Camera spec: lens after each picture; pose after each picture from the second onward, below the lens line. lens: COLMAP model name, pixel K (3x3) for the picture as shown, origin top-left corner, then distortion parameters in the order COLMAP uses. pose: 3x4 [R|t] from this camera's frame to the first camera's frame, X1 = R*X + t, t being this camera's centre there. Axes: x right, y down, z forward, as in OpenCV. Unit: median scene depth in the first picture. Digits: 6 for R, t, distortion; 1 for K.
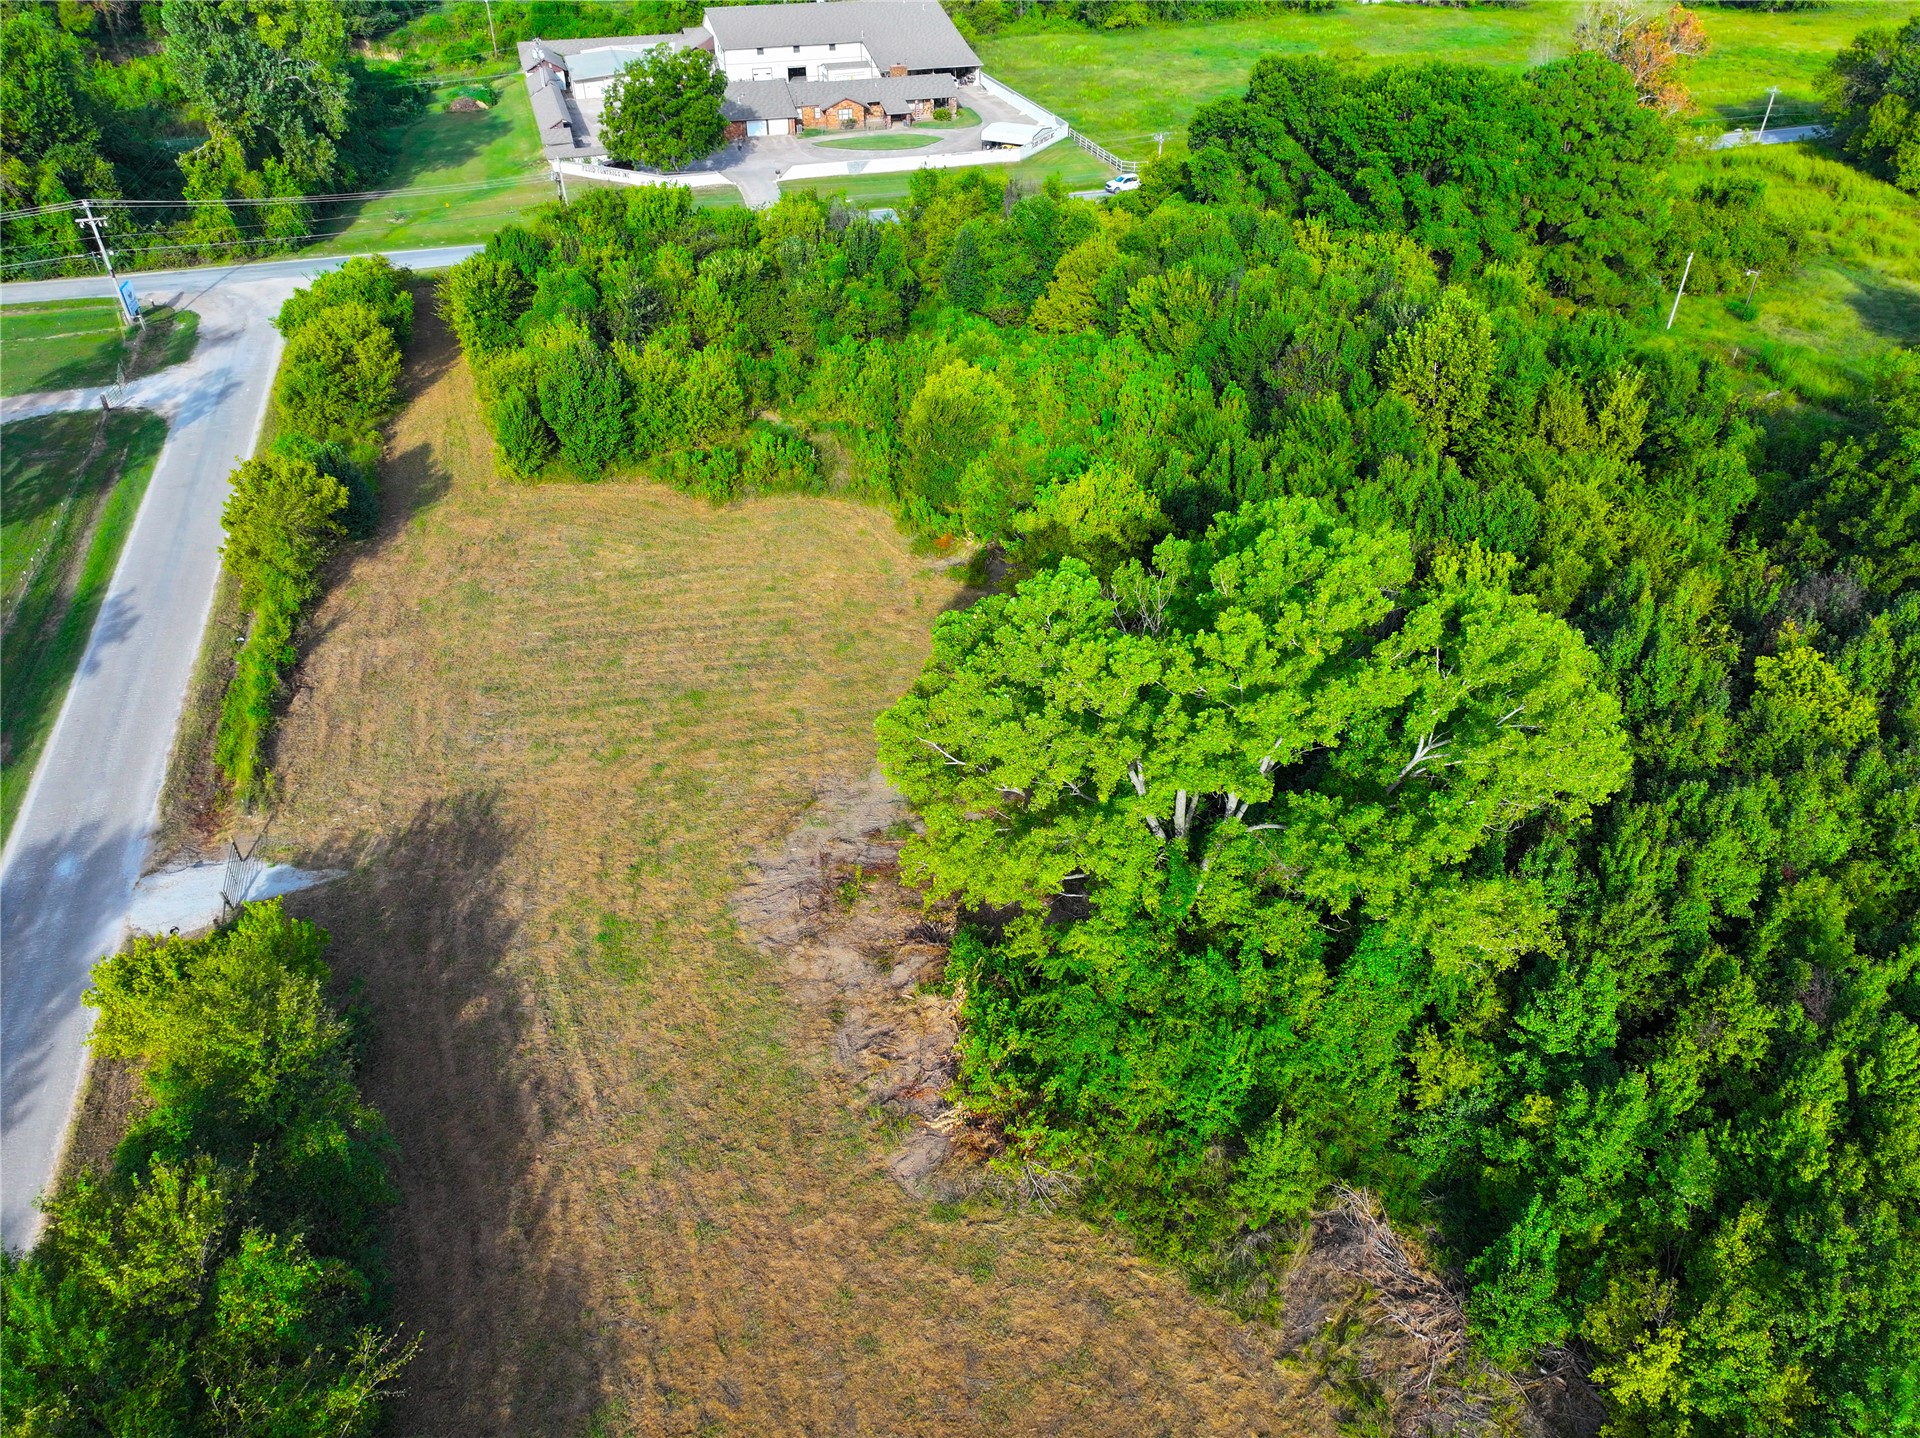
lens RADIAL K [[1352.7, 0, 963.8], [0, 1352.7, 711.7], [0, 0, 1]] dist [-0.006400, 0.022395]
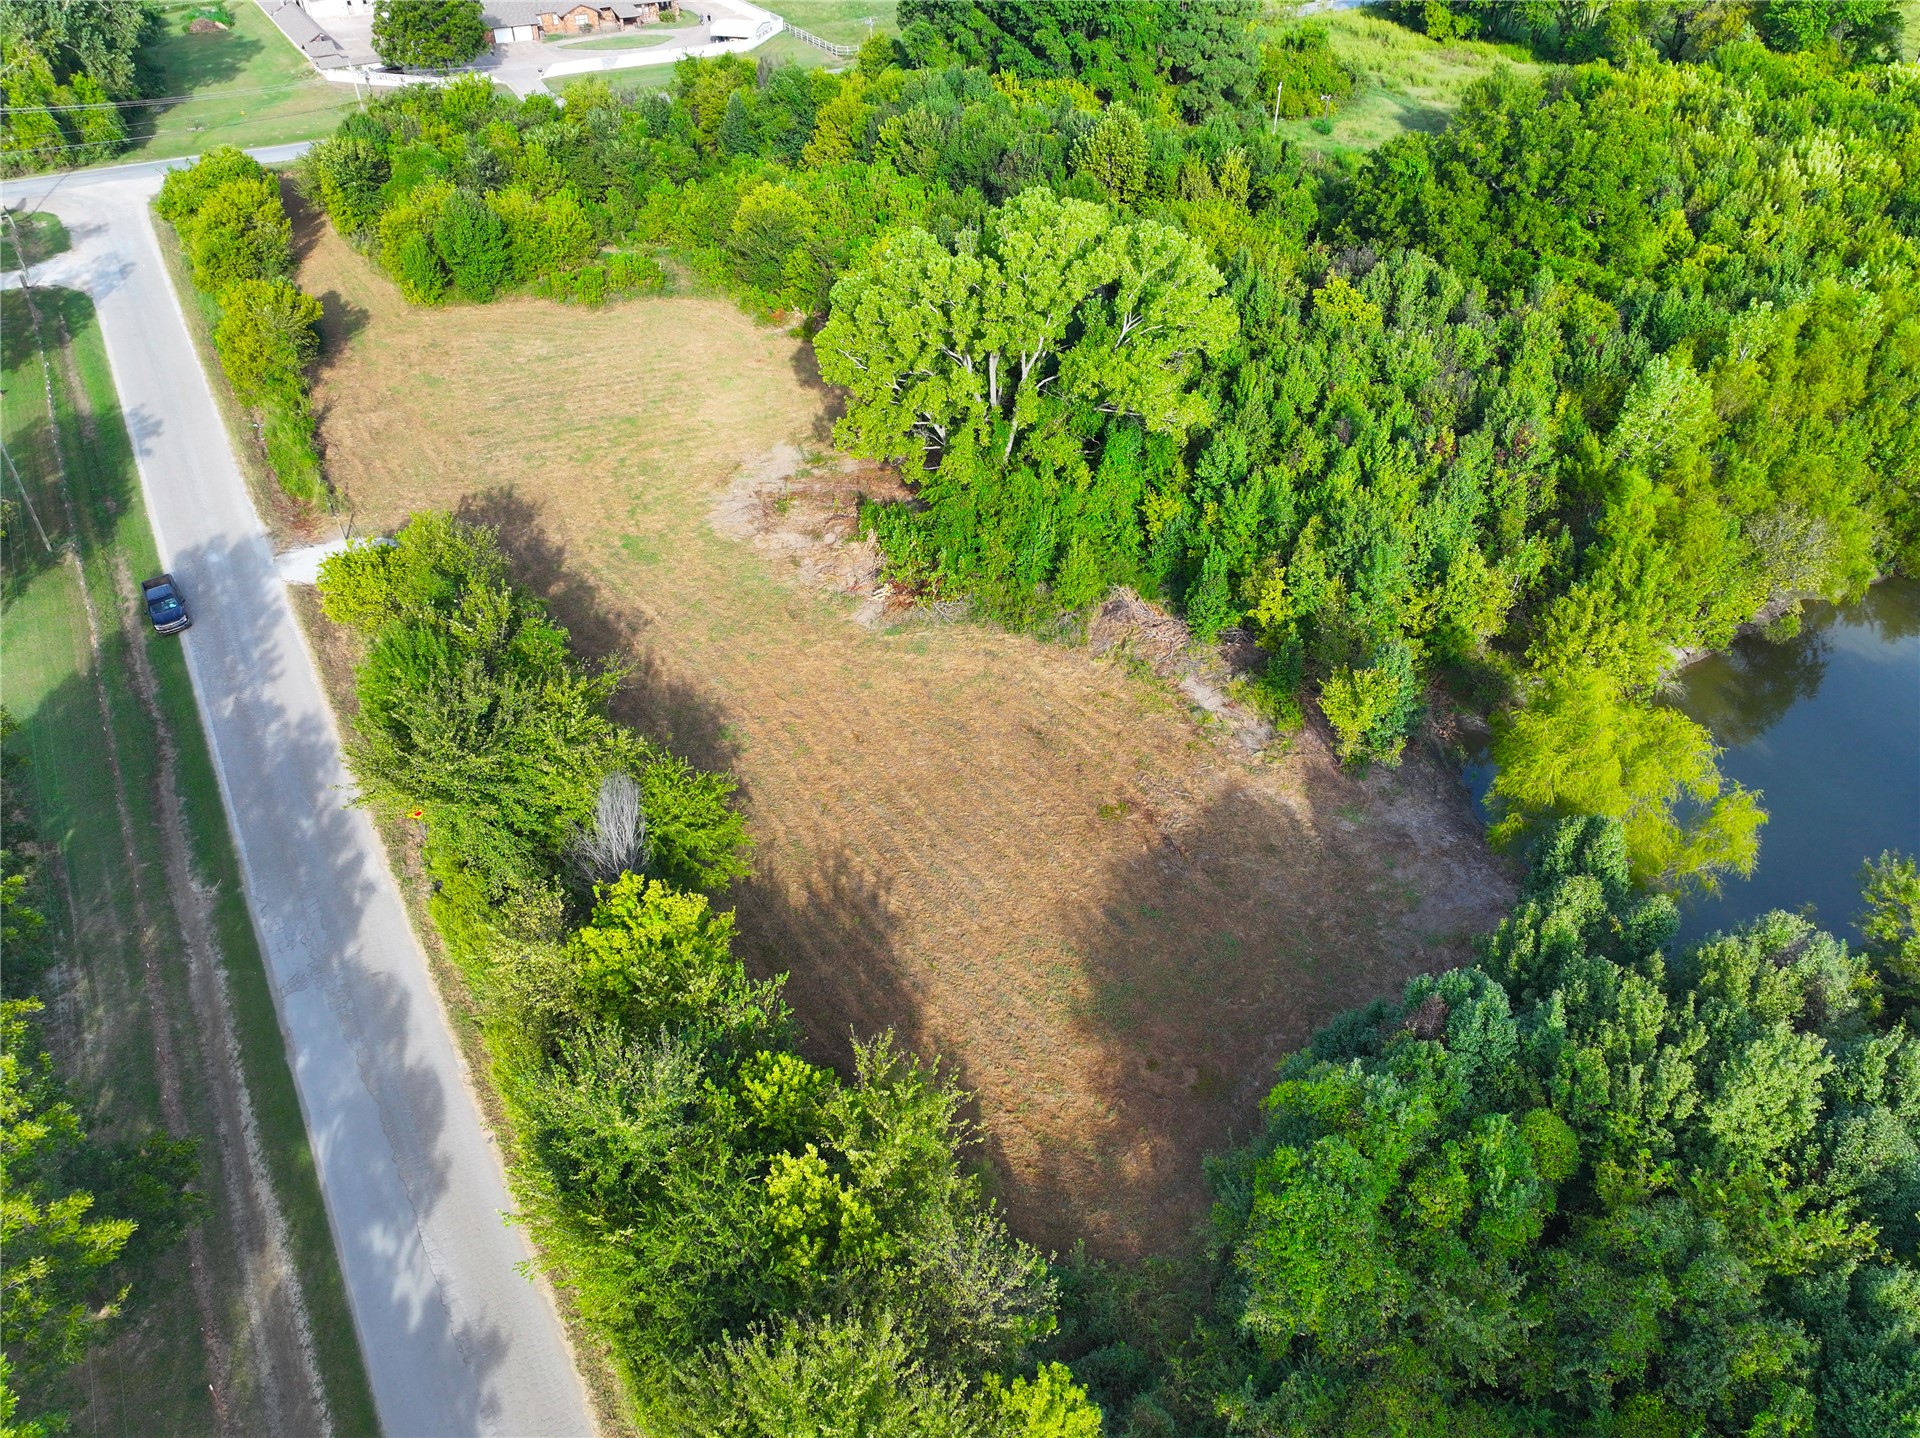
lens RADIAL K [[1352.7, 0, 960.9], [0, 1352.7, 721.1], [0, 0, 1]] dist [-0.006400, 0.022395]
pose [[0.973017, -0.141005, 0.182632, -0.137296], [0.131419, 0.989283, 0.063630, 0.207848], [-0.189647, -0.037912, 0.981120, -0.365490]]
